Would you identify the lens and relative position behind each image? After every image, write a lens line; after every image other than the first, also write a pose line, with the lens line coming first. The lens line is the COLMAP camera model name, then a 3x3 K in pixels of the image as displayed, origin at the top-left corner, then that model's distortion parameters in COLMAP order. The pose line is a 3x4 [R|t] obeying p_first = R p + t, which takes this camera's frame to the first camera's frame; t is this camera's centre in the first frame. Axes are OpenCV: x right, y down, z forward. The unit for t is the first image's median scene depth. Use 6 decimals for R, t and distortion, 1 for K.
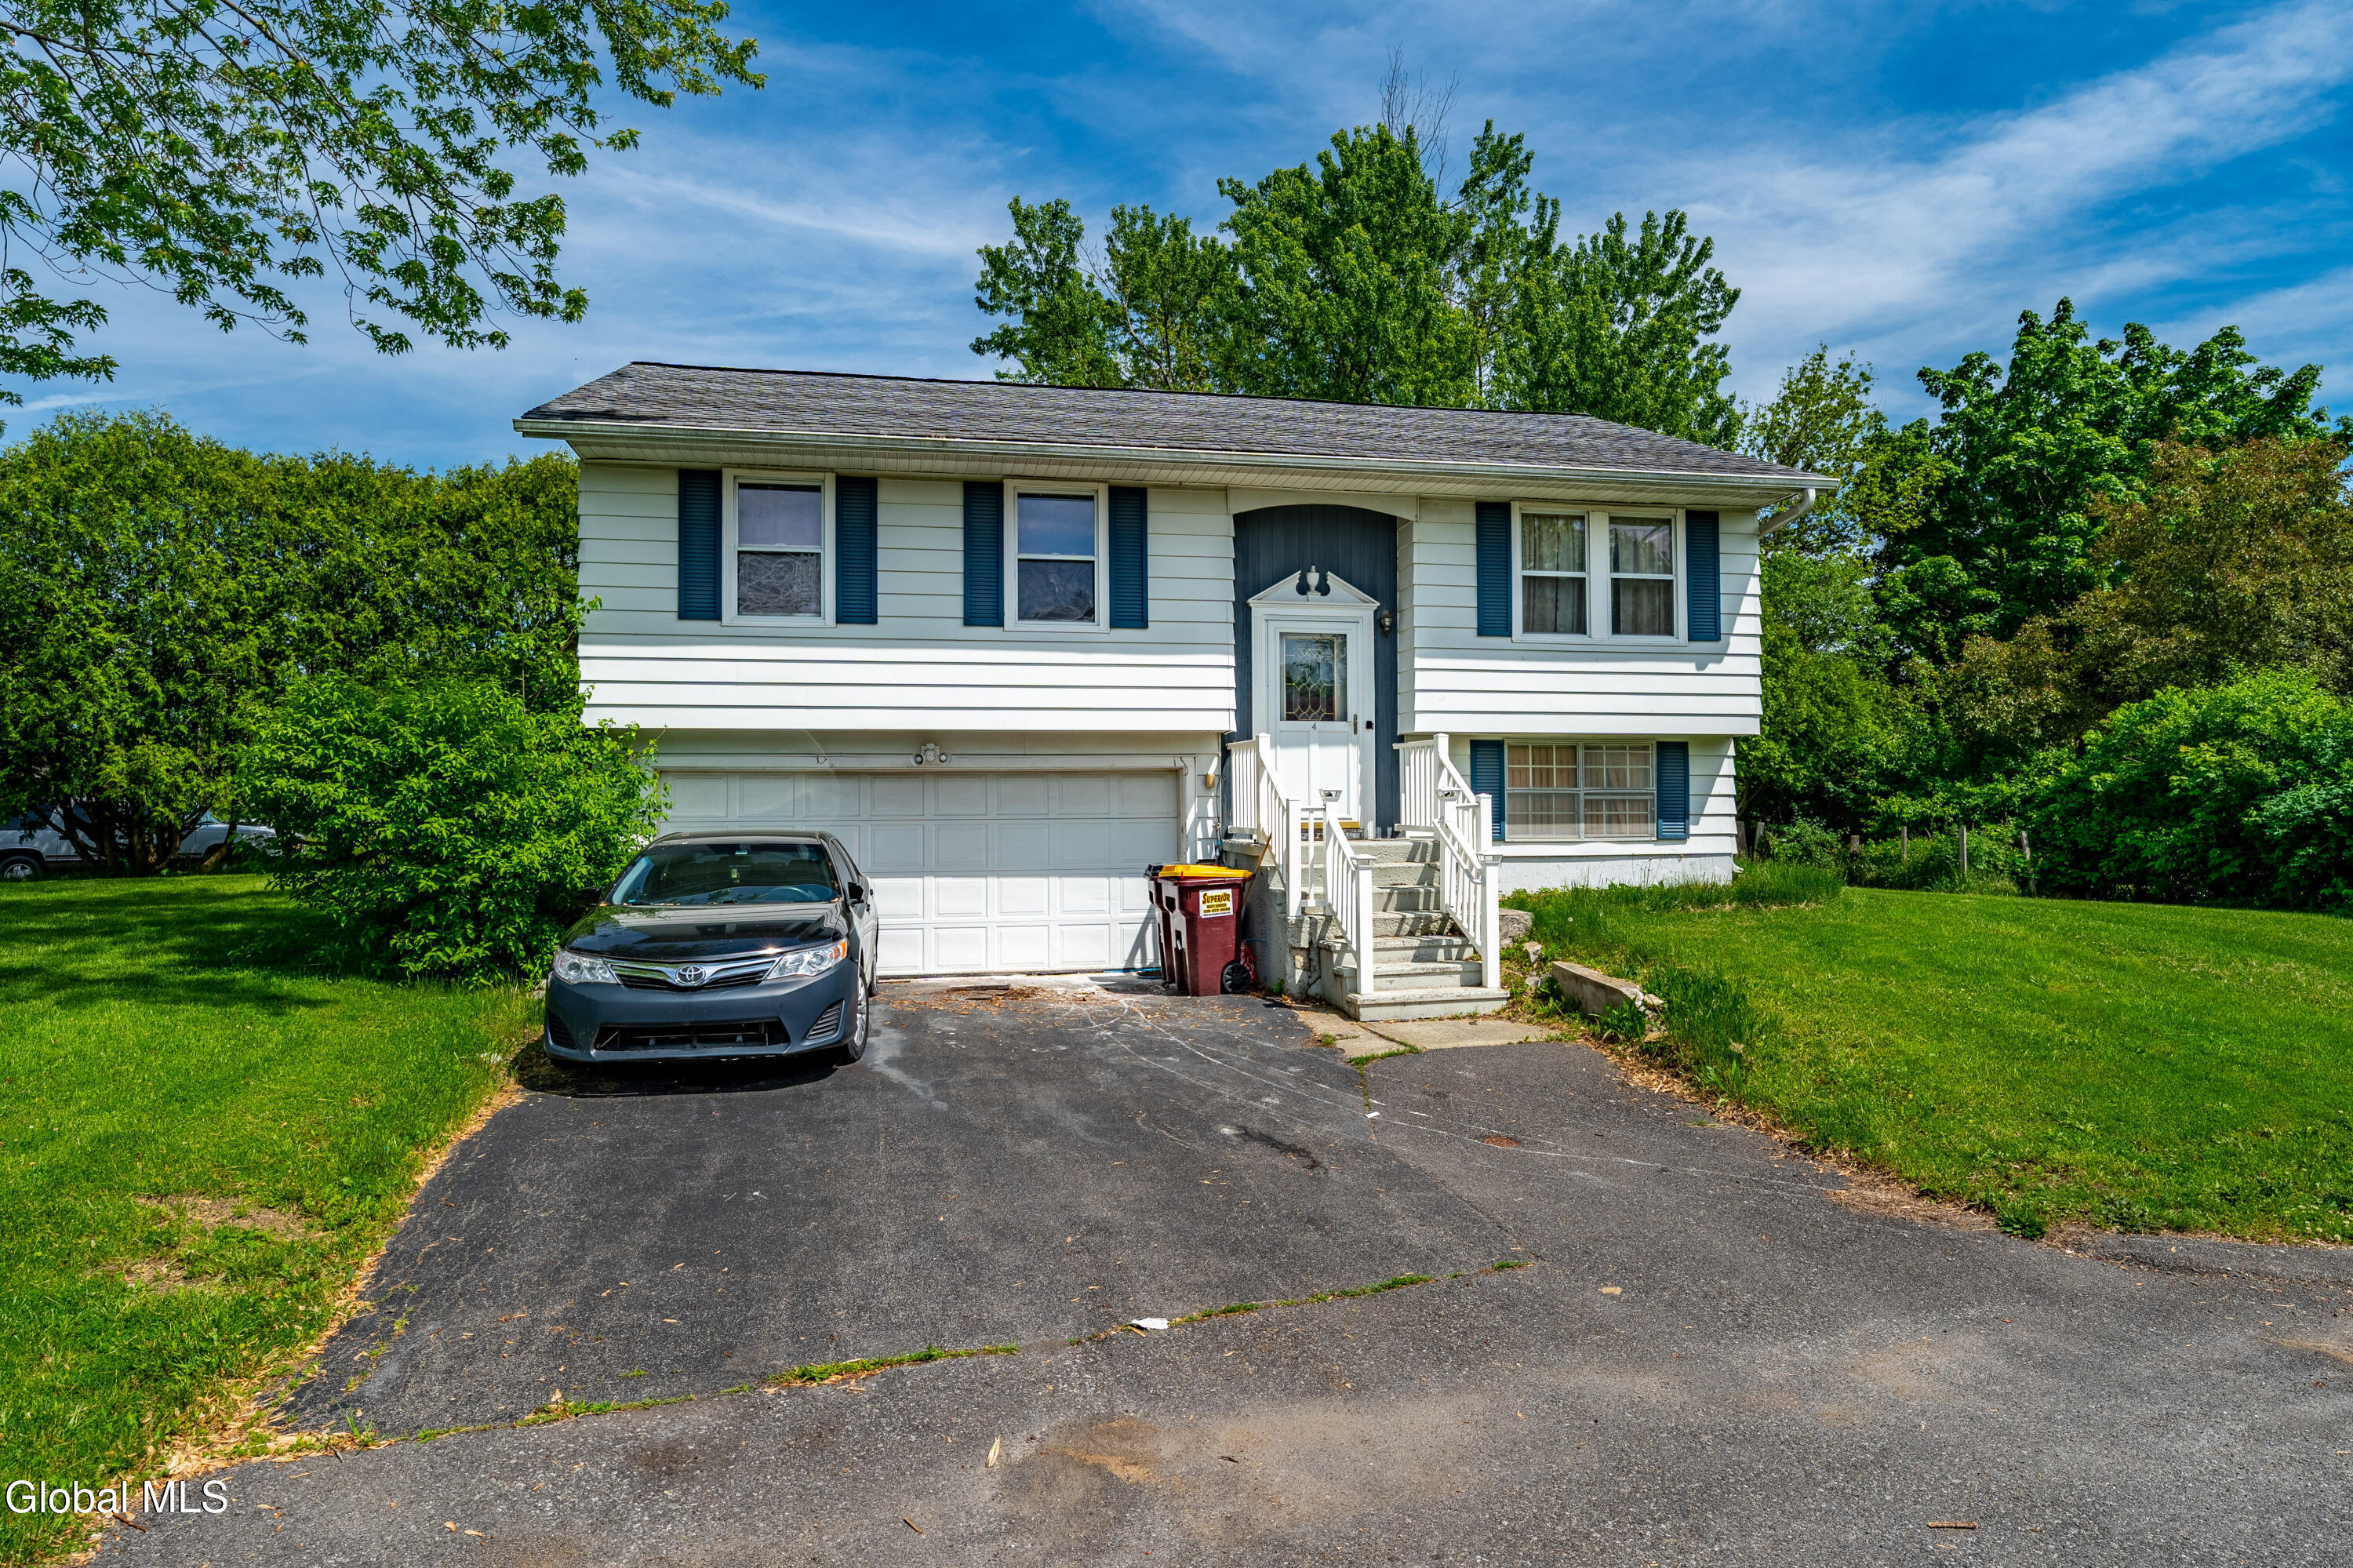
lens RADIAL K [[1435.3, 0, 1152.9], [0, 1435.3, 812.7], [0, 0, 1]] dist [0.003081, -0.000582]
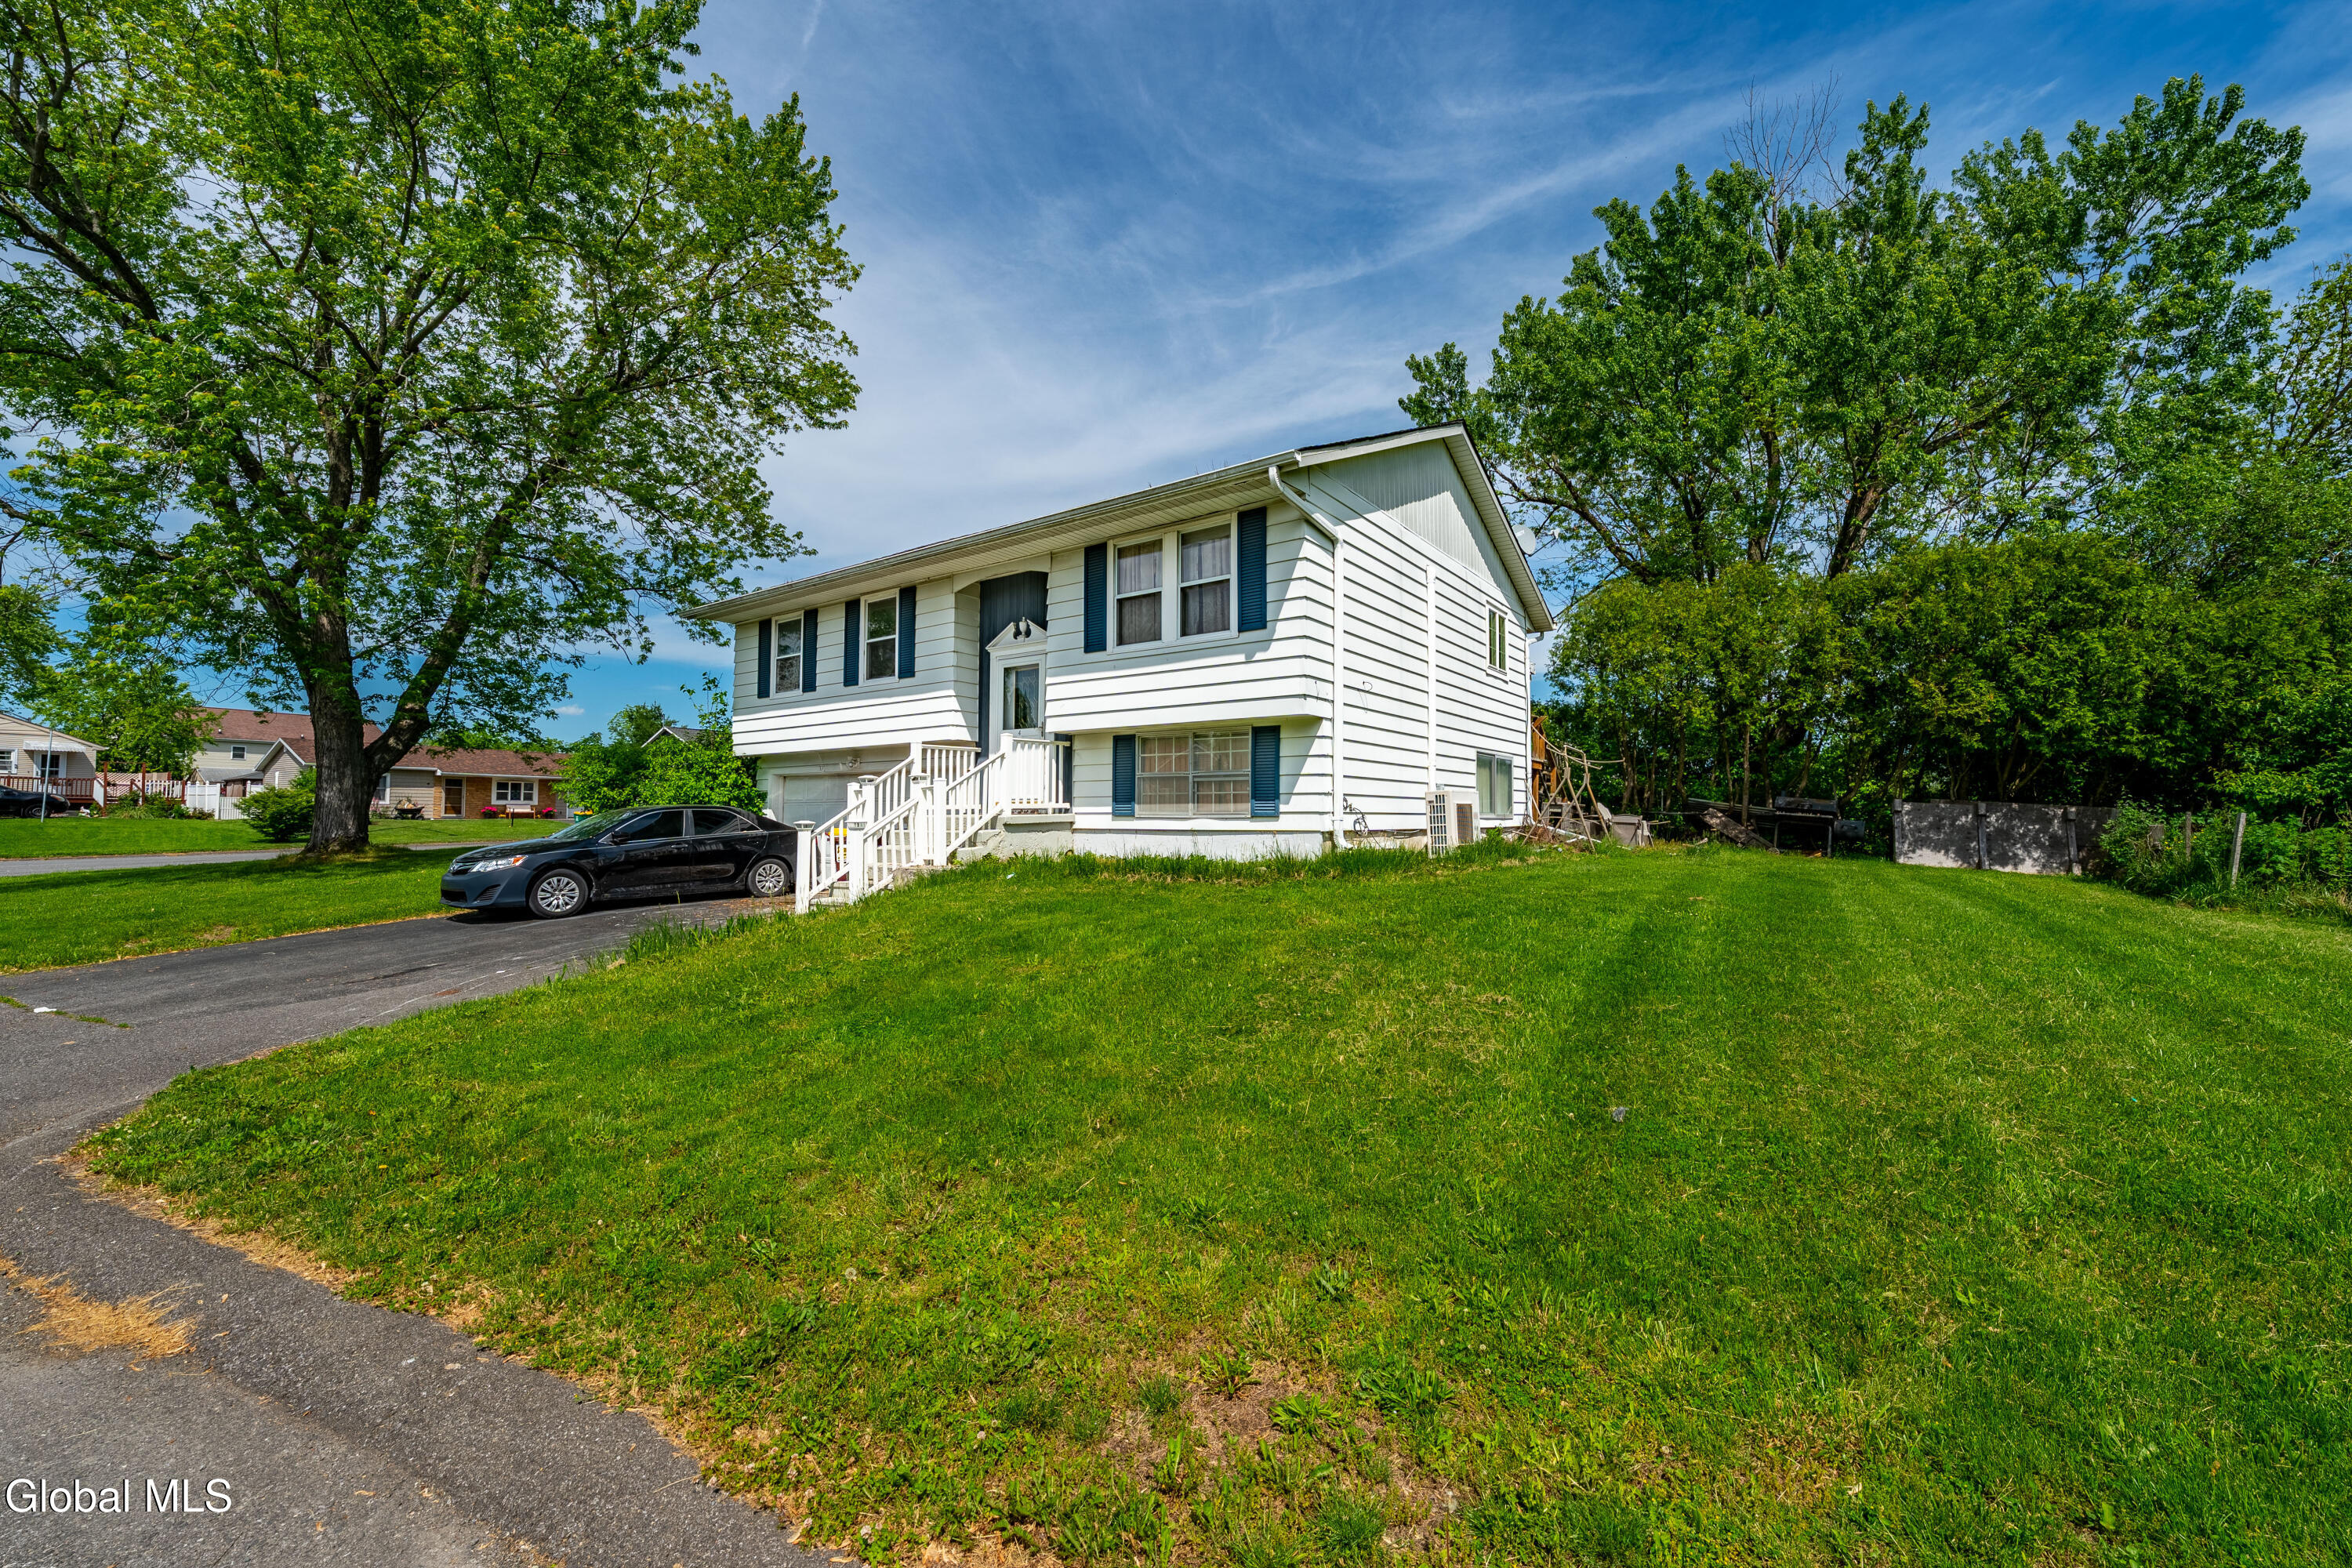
lens RADIAL K [[934.4, 0, 1166.4], [0, 934.4, 795.2], [0, 0, 1]] dist [0.002297, 0.000134]
pose [[0.676685, -0.010807, -0.736193, 0.874124], [0.000293, 0.999896, -0.014409, 0.013034], [0.736273, 0.009534, 0.676618, 0.498450]]
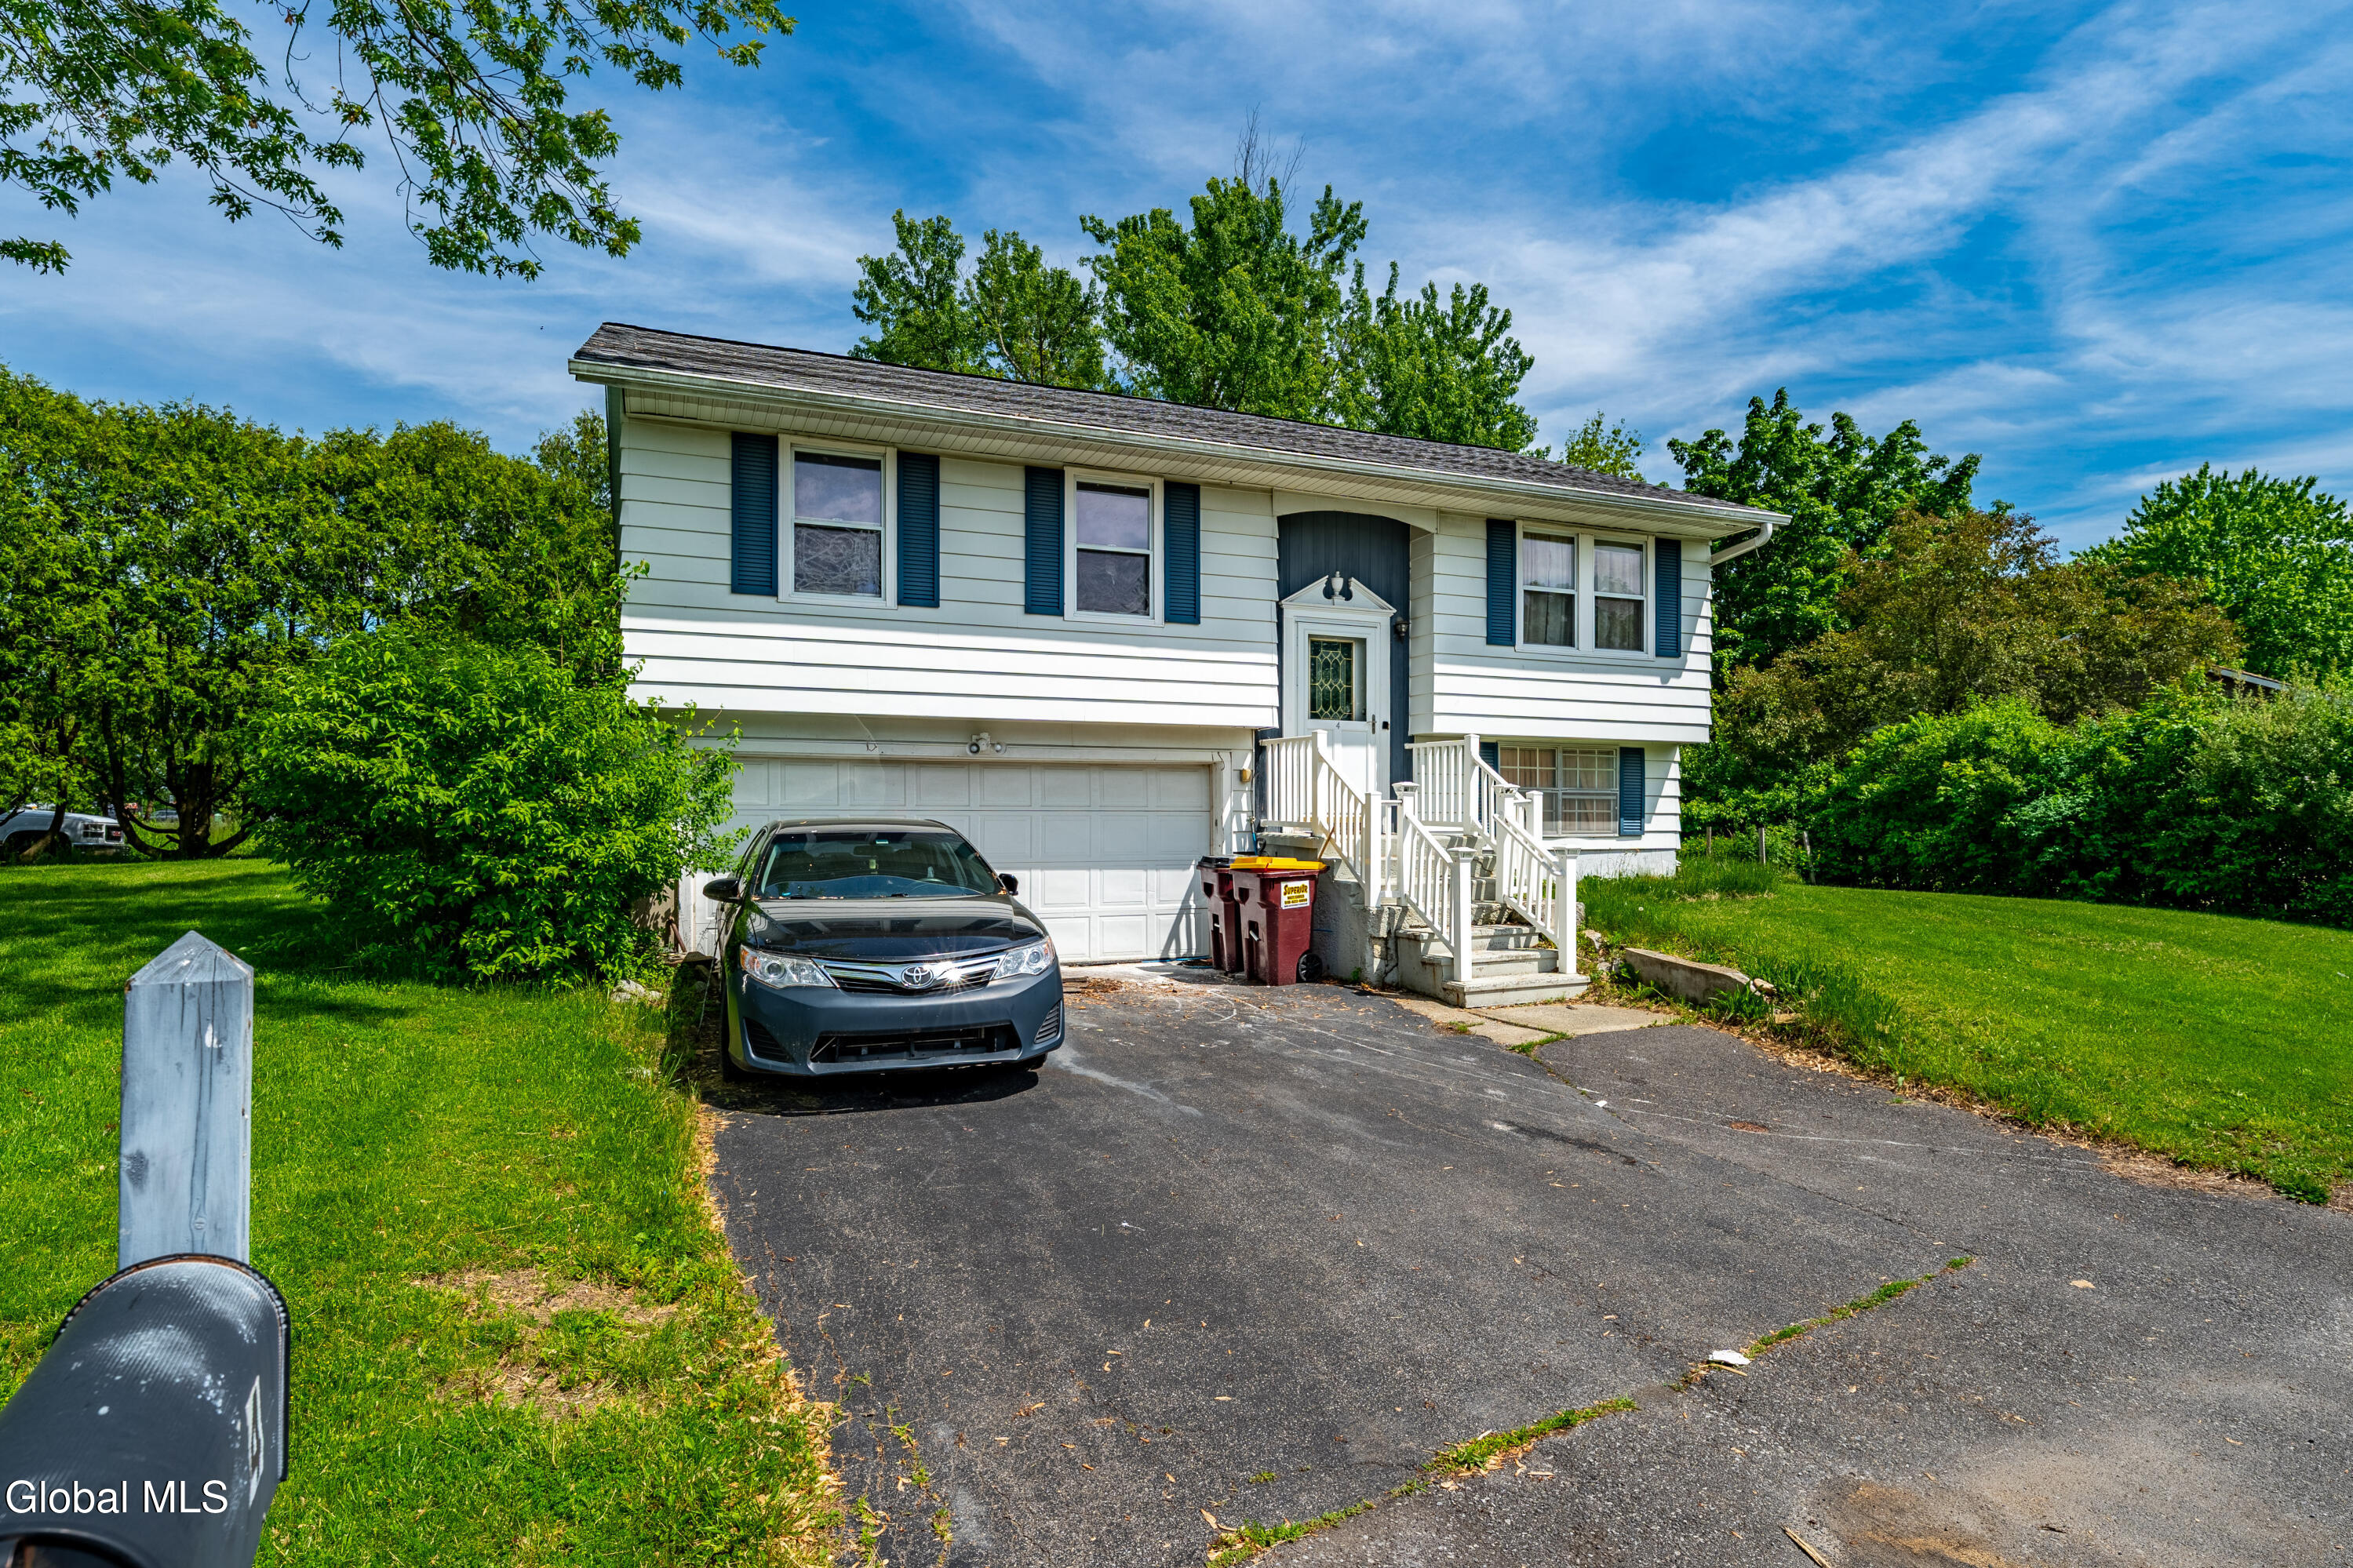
lens RADIAL K [[1283.1, 0, 1167.4], [0, 1283.1, 837.7], [0, 0, 1]] dist [0.003720, -0.000477]
pose [[0.979166, 0.006370, 0.202960, -0.199647], [-0.010447, 0.999764, 0.019022, 0.005407], [-0.202791, -0.020746, 0.979002, 0.108394]]
